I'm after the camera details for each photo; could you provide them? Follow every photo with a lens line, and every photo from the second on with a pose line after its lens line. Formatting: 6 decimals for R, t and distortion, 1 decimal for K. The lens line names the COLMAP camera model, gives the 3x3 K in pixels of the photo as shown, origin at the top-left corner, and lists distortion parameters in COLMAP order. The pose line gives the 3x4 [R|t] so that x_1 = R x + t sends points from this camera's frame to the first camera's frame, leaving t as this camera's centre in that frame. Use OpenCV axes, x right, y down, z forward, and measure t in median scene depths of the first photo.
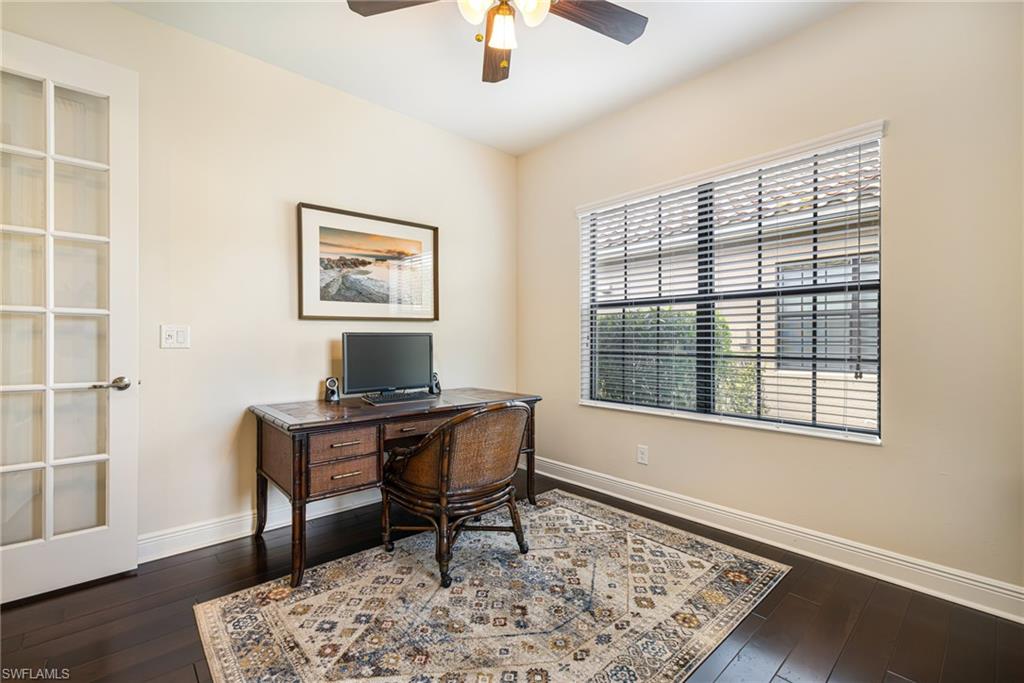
lens RADIAL K [[447.1, 0, 512.4], [0, 447.1, 345.1], [0, 0, 1]] dist [-0.004531, 0.001368]
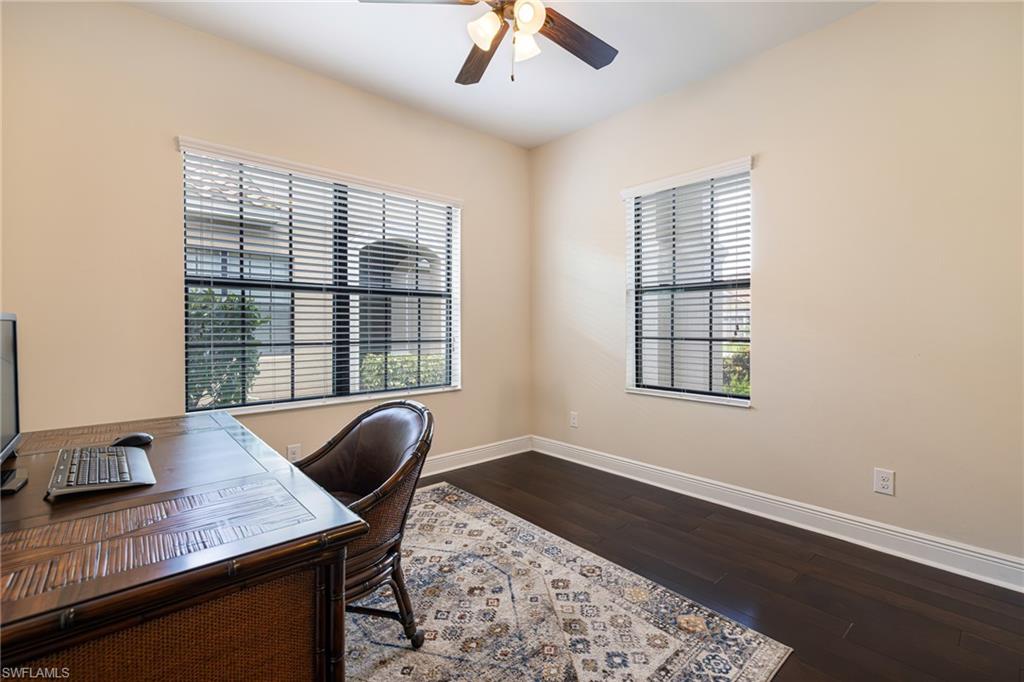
lens RADIAL K [[447.1, 0, 512.3], [0, 447.1, 332.0], [0, 0, 1]] dist [-0.004531, 0.001368]
pose [[-0.001659, -0.011039, 0.999938, -0.678885], [0.010148, 0.999887, 0.011056, -0.011366], [-0.999947, 0.010166, -0.001547, 0.611118]]
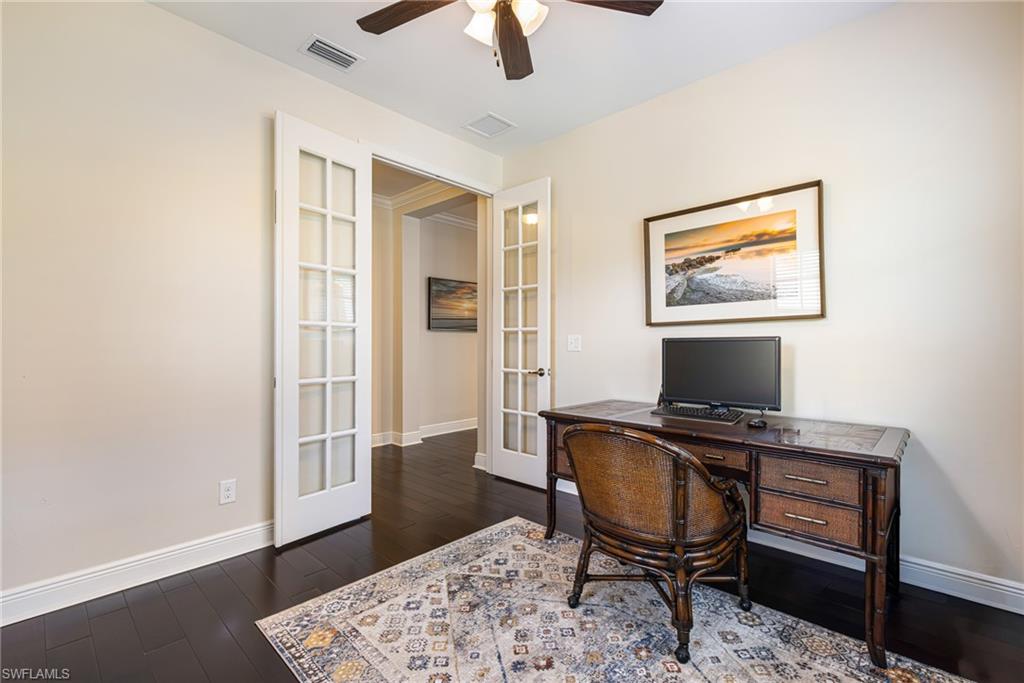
lens RADIAL K [[447.1, 0, 504.1], [0, 447.1, 348.2], [0, 0, 1]] dist [-0.004531, 0.001368]
pose [[0.075533, 0.011869, -0.997073, 0.576249], [-0.007908, 0.999905, 0.011304, -0.014730], [0.997112, 0.007031, 0.075620, 0.572431]]
